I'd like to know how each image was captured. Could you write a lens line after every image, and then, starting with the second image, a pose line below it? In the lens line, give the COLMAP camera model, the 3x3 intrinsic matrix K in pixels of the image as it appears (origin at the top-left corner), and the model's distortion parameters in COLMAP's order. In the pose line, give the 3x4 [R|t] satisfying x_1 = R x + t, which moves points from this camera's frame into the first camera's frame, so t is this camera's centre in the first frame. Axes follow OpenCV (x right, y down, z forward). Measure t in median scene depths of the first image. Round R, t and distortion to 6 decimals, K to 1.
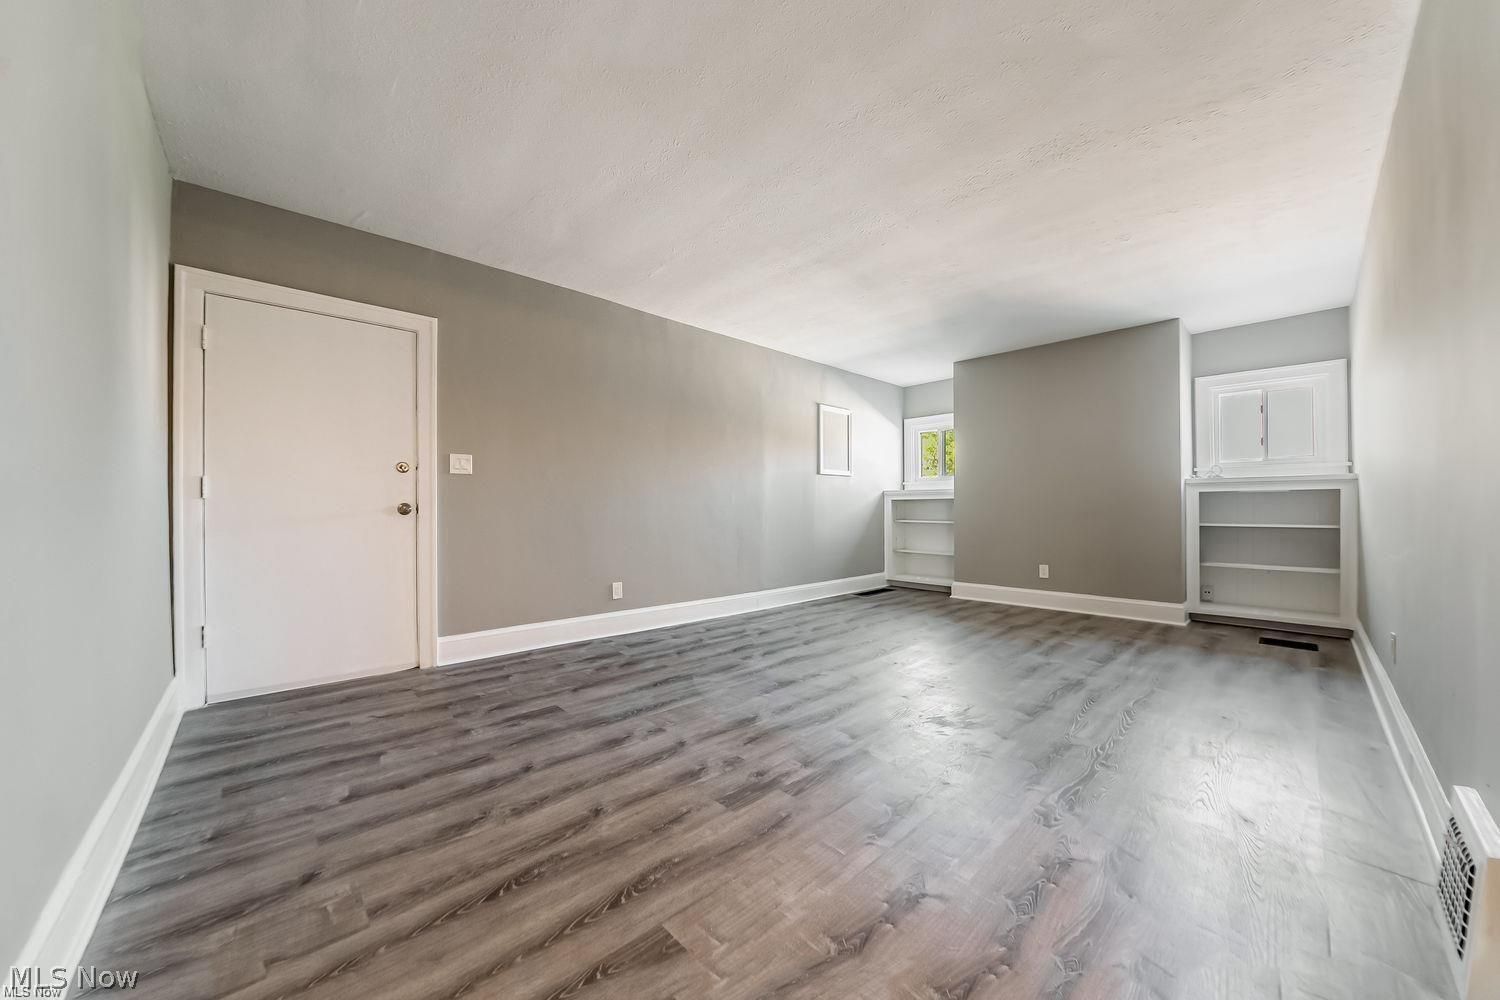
lens RADIAL K [[530.2, 0, 752.8], [0, 530.2, 525.6], [0, 0, 1]] dist [-0.019447, 0.000095]
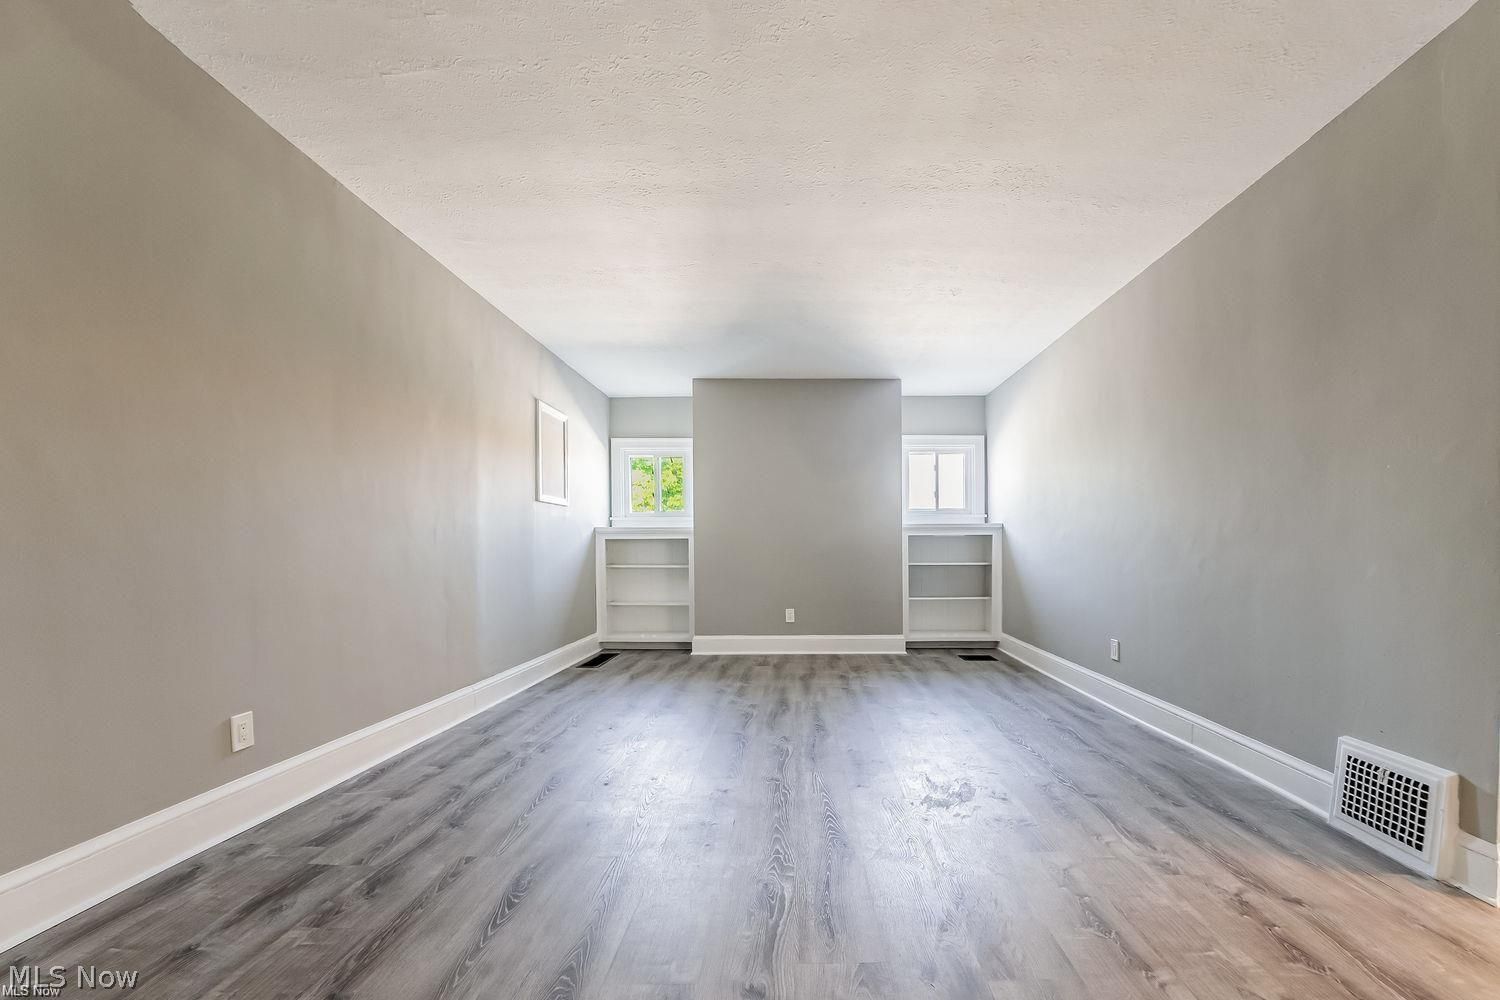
lens RADIAL K [[598.4, 0, 752.1], [0, 598.4, 568.9], [0, 0, 1]] dist [-0.020832, 0.000125]
pose [[0.689787, -0.023195, 0.723640, -0.282221], [0.024514, 0.999662, 0.008675, -0.008980], [-0.723597, 0.011756, 0.690123, 0.297112]]
